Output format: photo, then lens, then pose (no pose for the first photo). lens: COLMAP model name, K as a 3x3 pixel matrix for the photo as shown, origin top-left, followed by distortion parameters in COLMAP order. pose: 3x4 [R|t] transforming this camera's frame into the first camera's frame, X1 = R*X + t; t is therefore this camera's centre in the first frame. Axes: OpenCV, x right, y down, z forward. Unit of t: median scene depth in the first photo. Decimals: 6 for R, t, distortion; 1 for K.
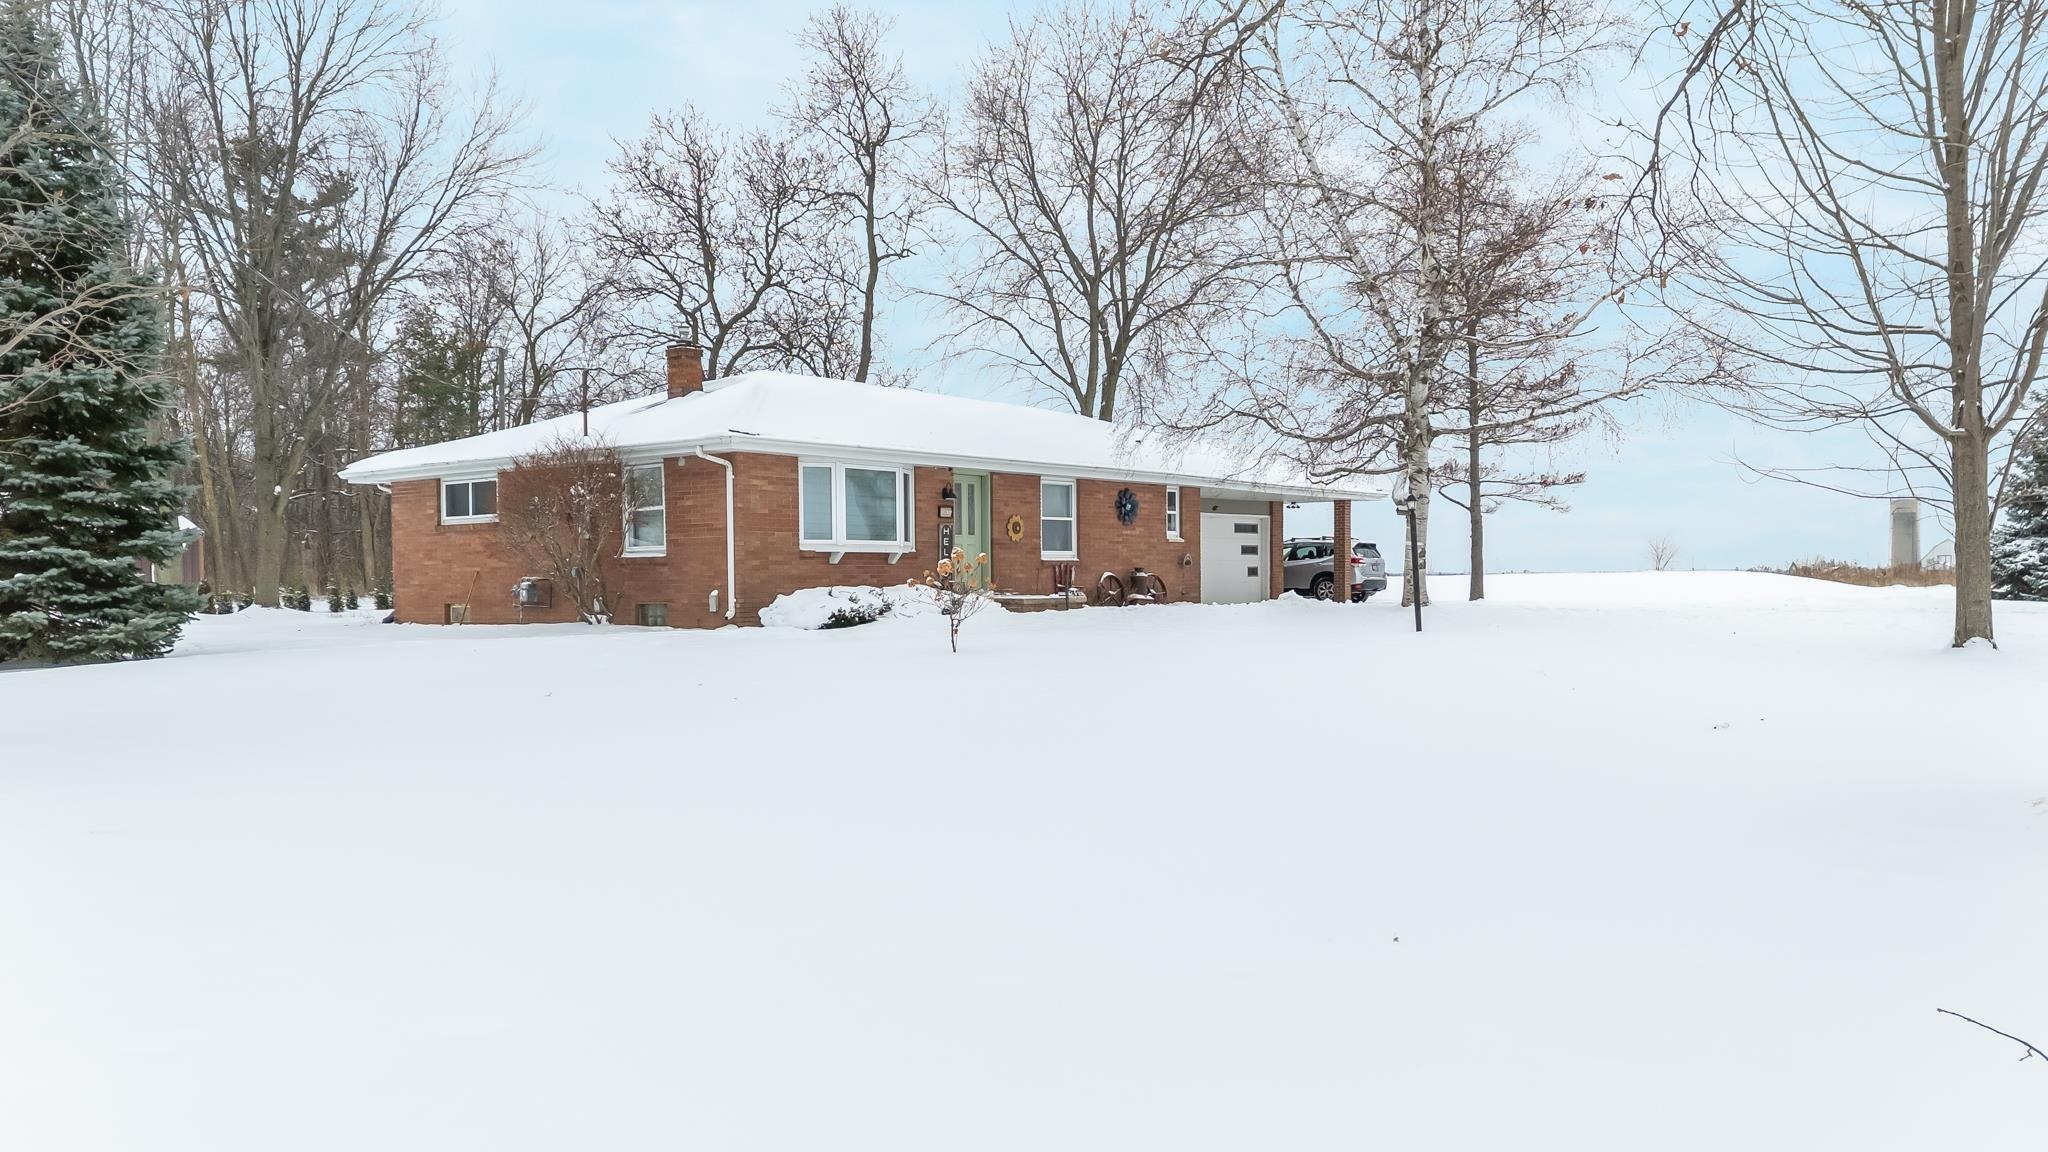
lens RADIAL K [[1573.7, 0, 1024.0], [0, 1573.7, 576.0], [0, 0, 1]] dist [0.002090, 0.000063]
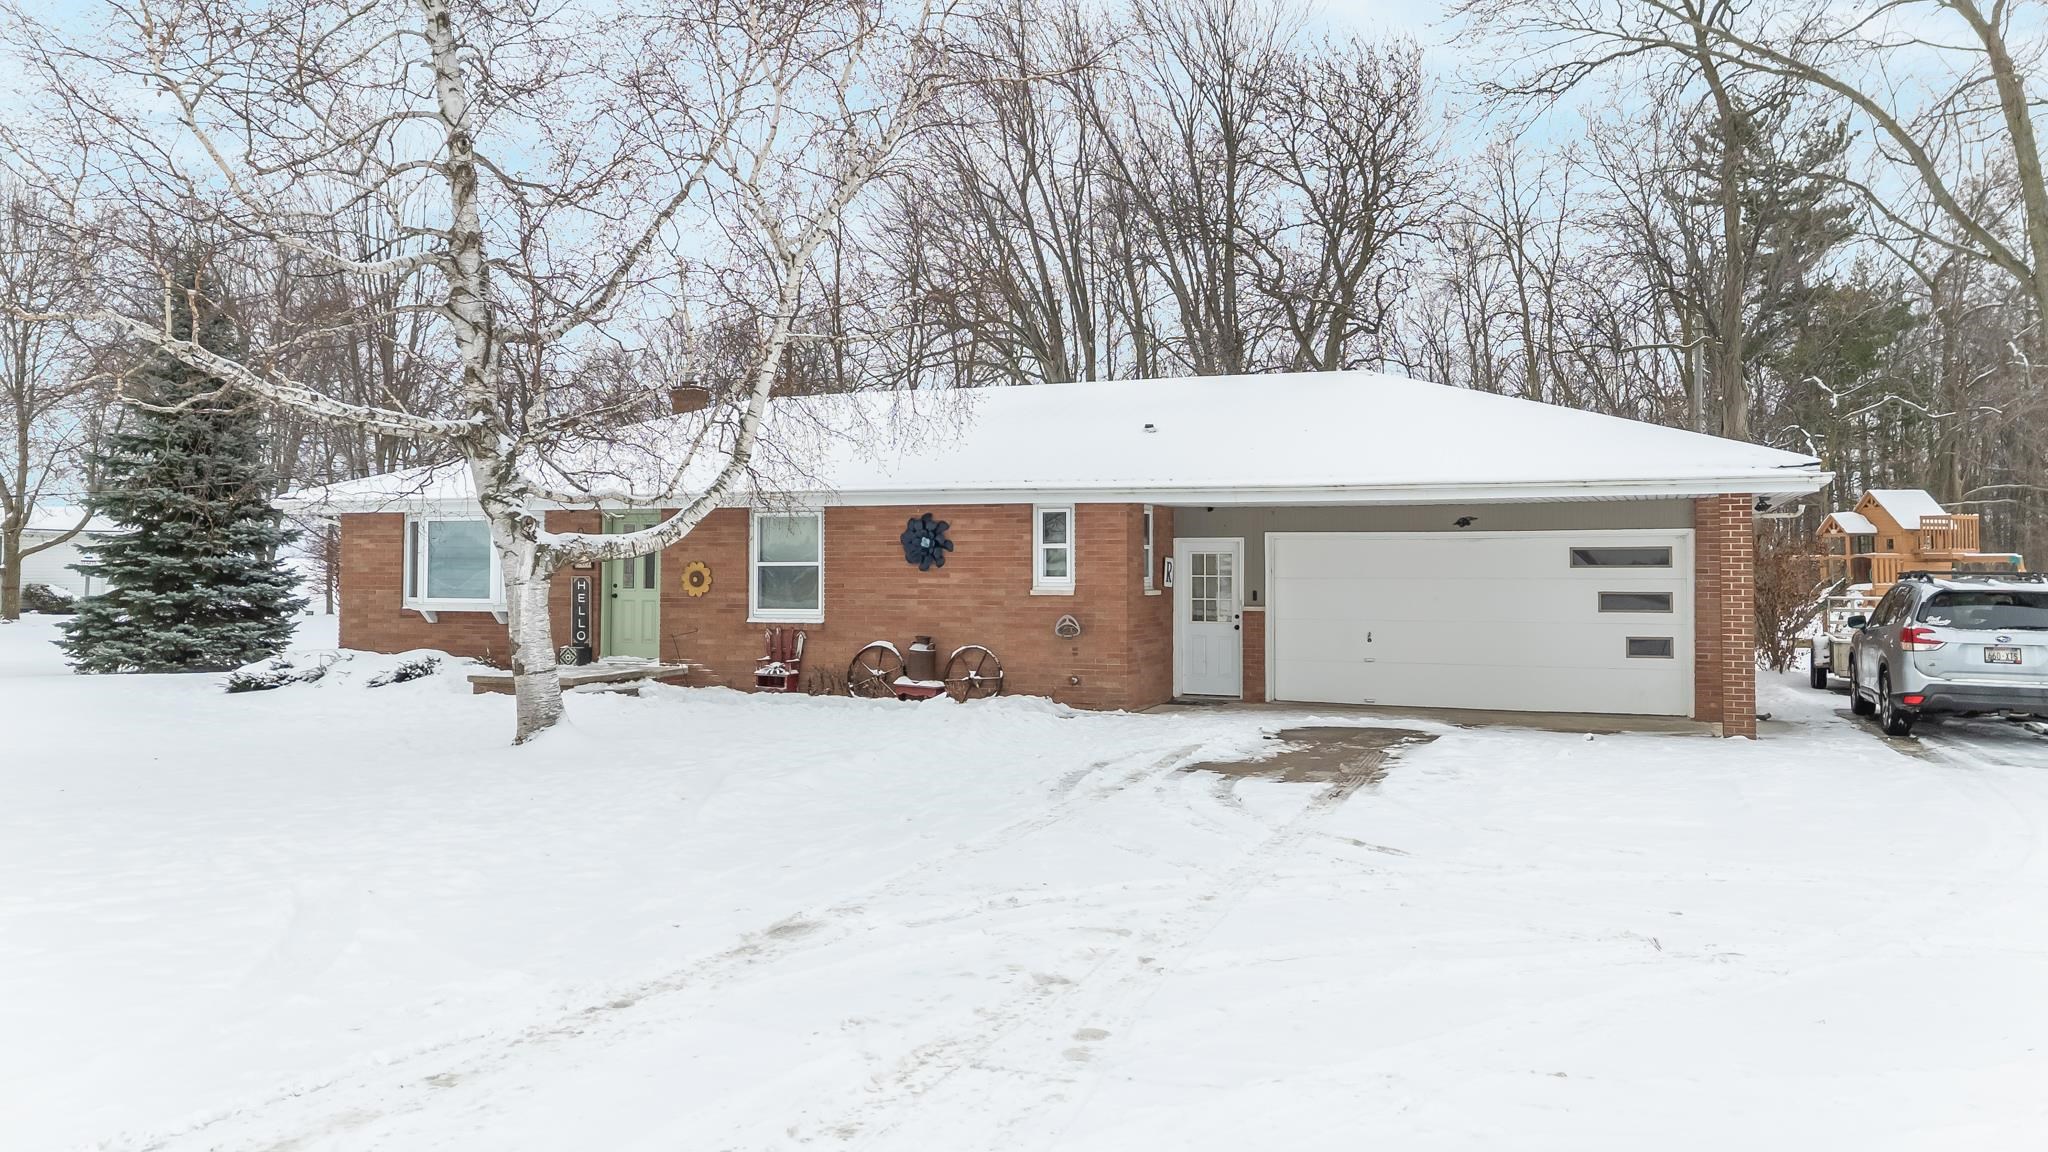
lens RADIAL K [[1457.7, 0, 1030.0], [0, 1457.7, 527.3], [0, 0, 1]] dist [0.040552, -0.001119]
pose [[0.288896, -0.023486, -0.957072, 0.737089], [-0.002380, 0.999678, -0.025250, -0.039037], [0.957357, 0.009573, 0.288747, 0.971732]]
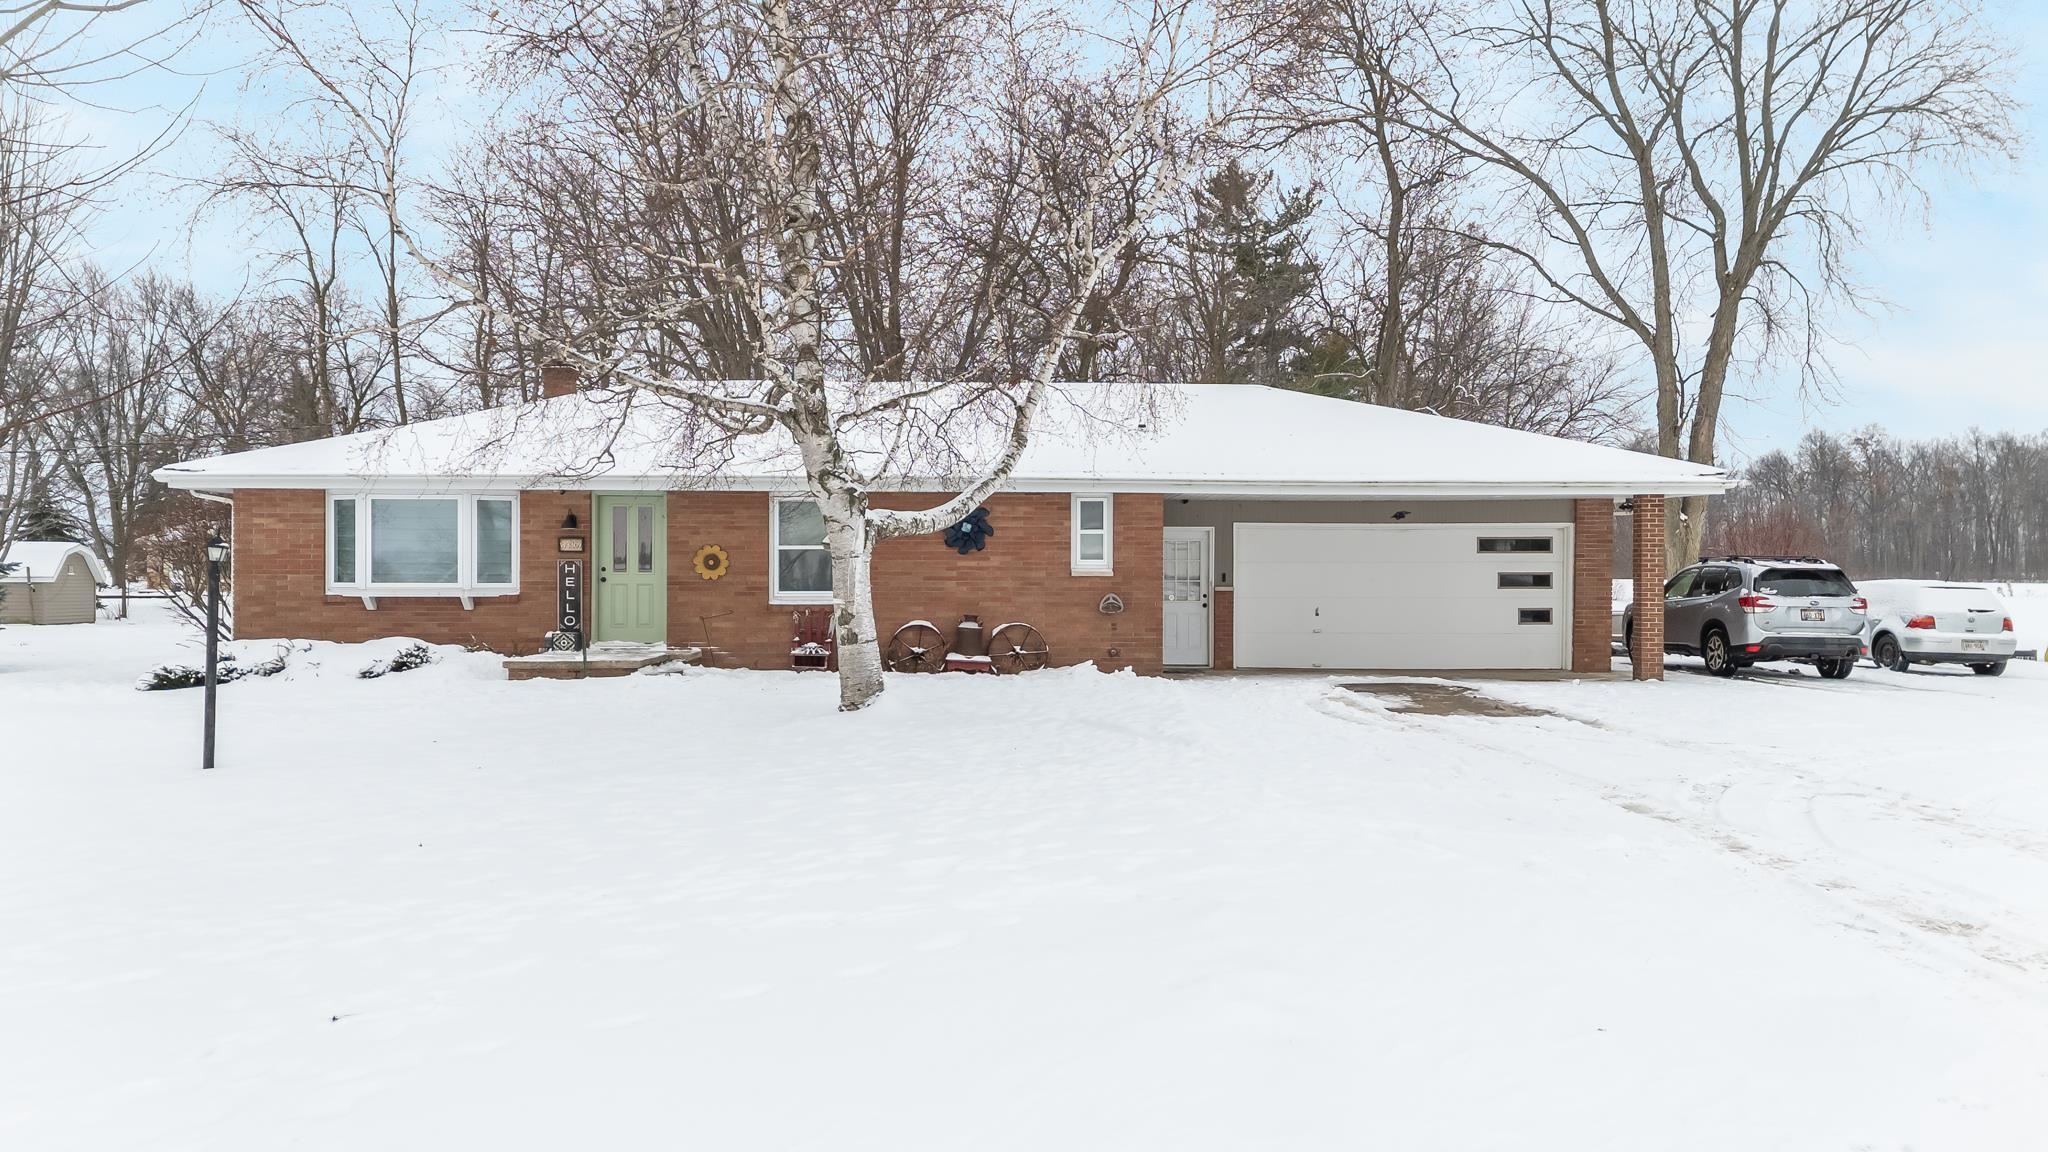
lens RADIAL K [[1429.4, 0, 1024.0], [0, 1429.4, 576.0], [0, 0, 1]] dist [0.051121, 0.000102]
pose [[0.622420, 0.007098, -0.782651, 0.648411], [-0.004180, 0.999975, 0.005746, -0.029165], [0.782672, -0.000305, 0.622434, 0.701520]]
